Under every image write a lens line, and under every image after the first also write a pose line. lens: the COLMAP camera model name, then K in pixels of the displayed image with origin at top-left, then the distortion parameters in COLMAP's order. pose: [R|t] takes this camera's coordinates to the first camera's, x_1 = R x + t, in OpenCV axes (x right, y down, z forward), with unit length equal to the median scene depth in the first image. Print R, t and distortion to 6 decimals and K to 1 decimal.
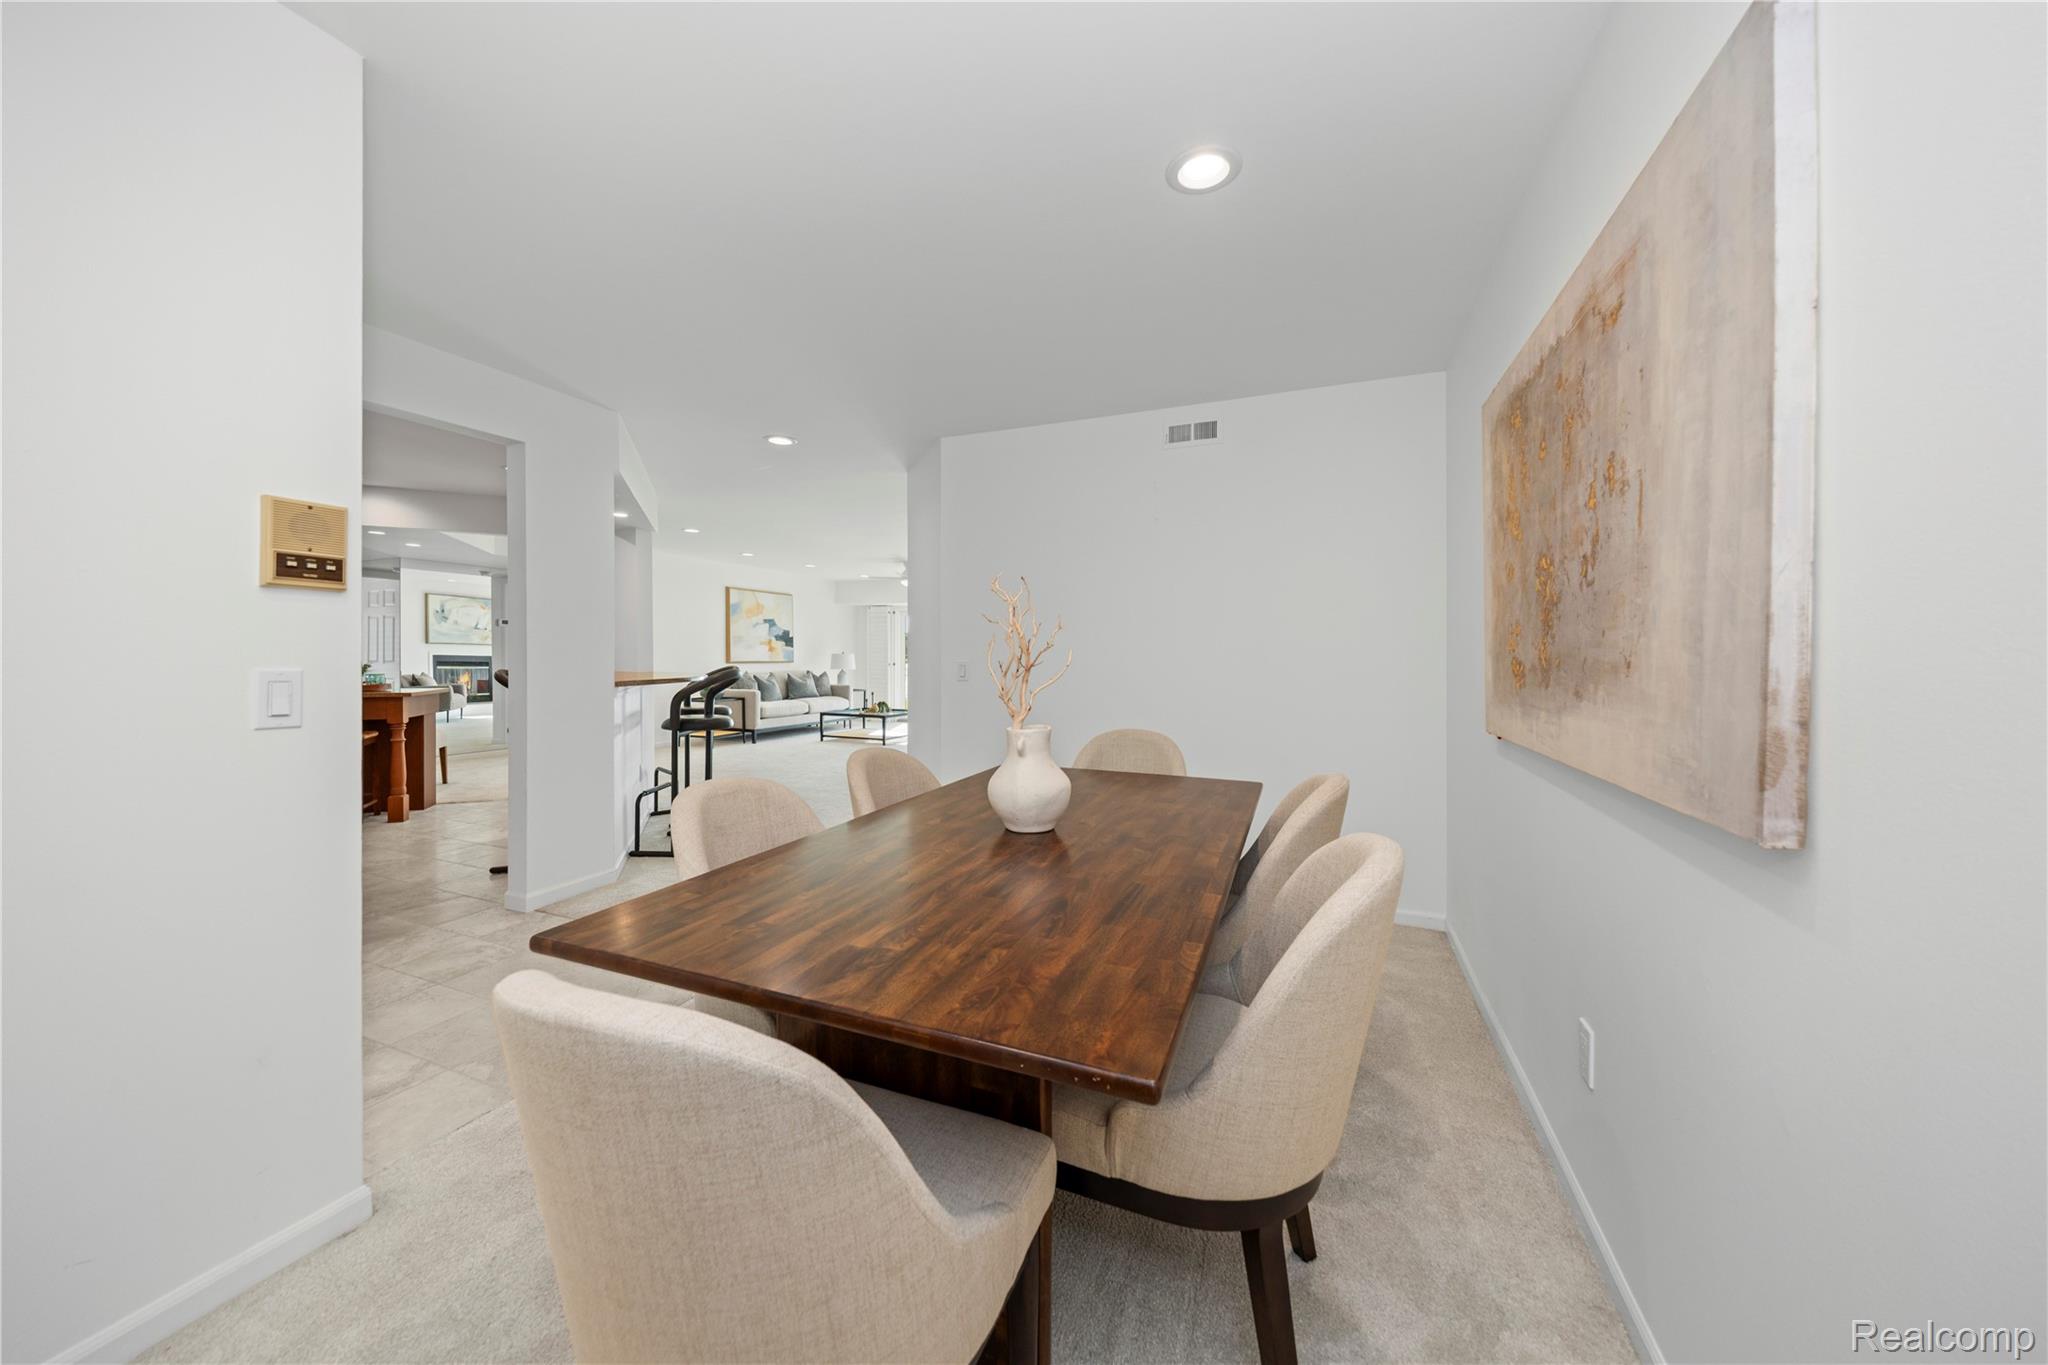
lens RADIAL K [[693.3, 0, 1024.0], [0, 693.3, 666.0], [0, 0, 1]] dist [0.014394, -0.000091]
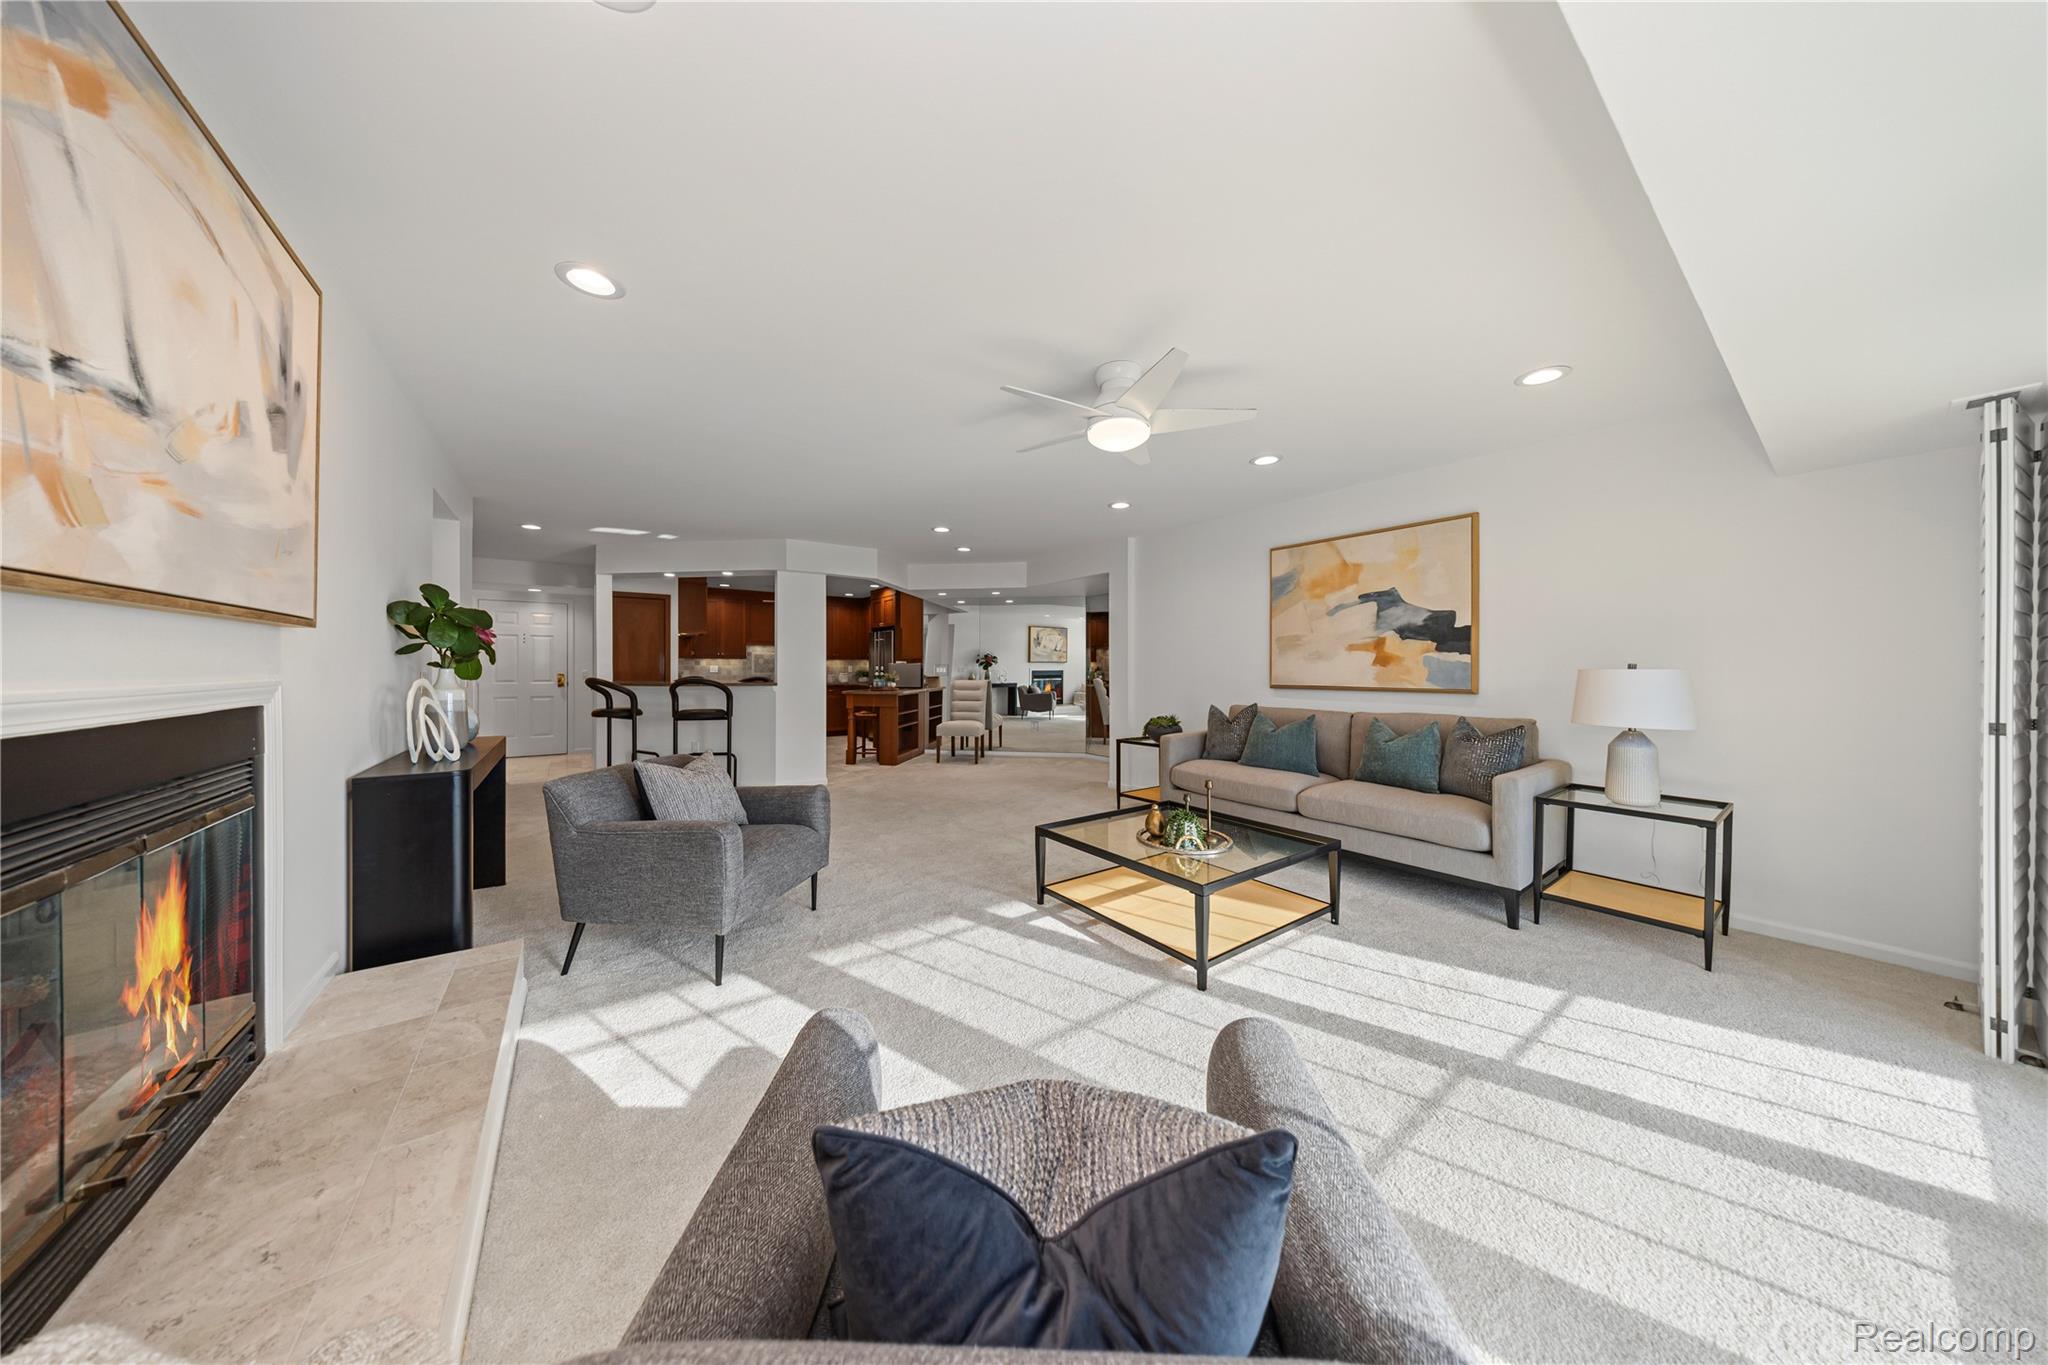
lens RADIAL K [[621.3, 0, 1024.6], [0, 621.3, 671.8], [0, 0, 1]] dist [-0.000060, -0.000009]
pose [[-0.537658, -0.005194, -0.843147, 0.085490], [-0.020907, 0.999756, 0.007173, -0.015137], [0.842904, 0.021484, -0.537635, 1.040672]]
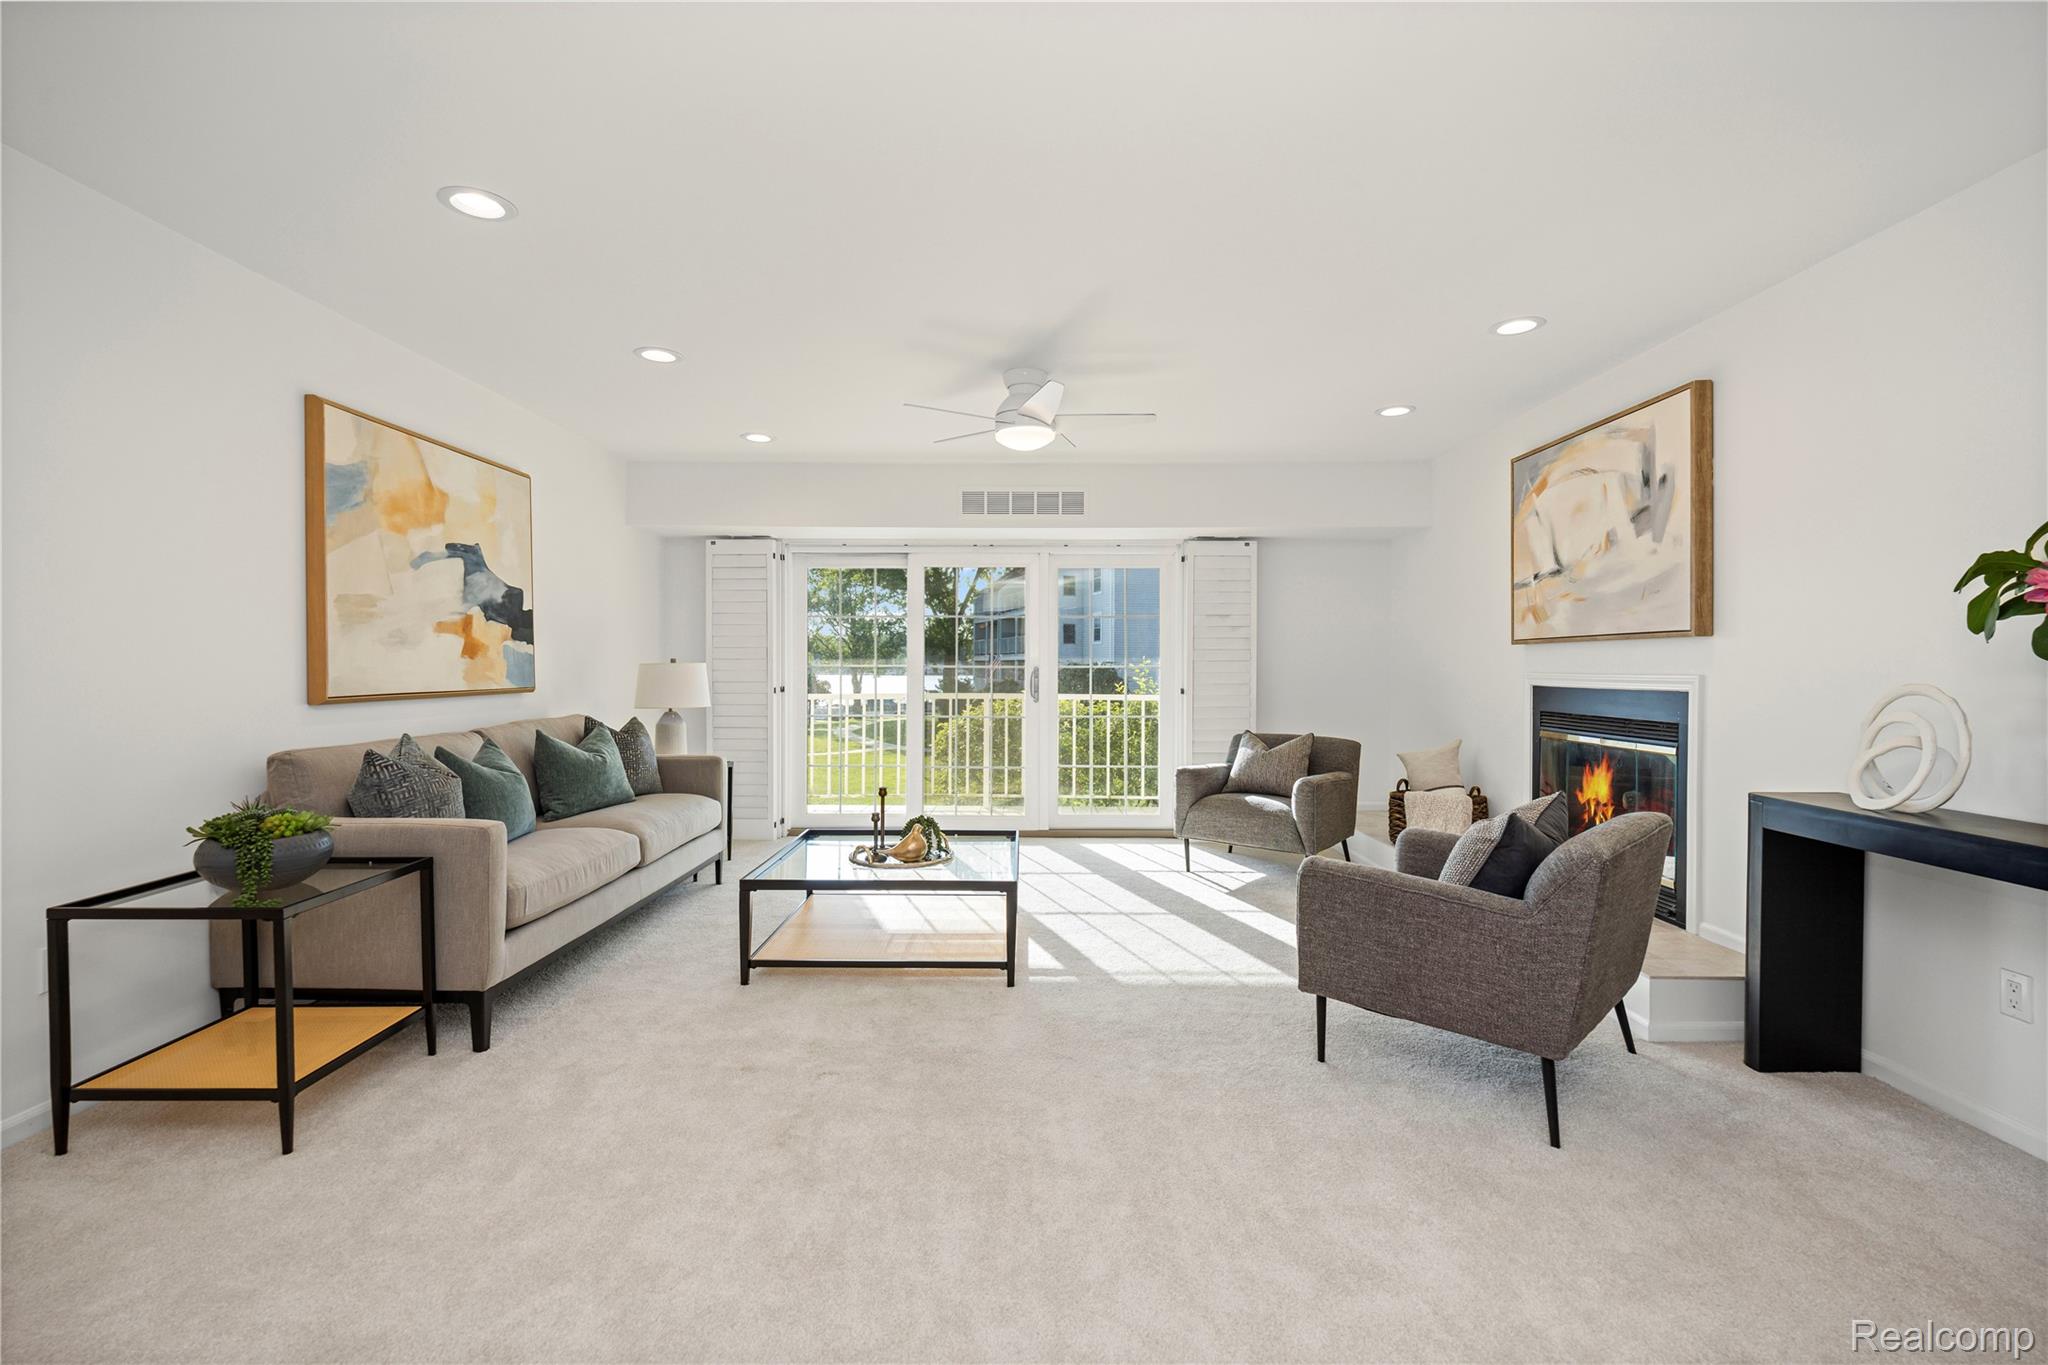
lens RADIAL K [[892.3, 0, 1019.8], [0, 892.3, 675.7], [0, 0, 1]] dist [-0.000502, -0.000170]
pose [[0.932017, -0.009887, 0.362280, -0.291175], [0.010610, 0.999944, -0.000005, -0.010596], [-0.362259, 0.003848, 0.932069, 0.579901]]
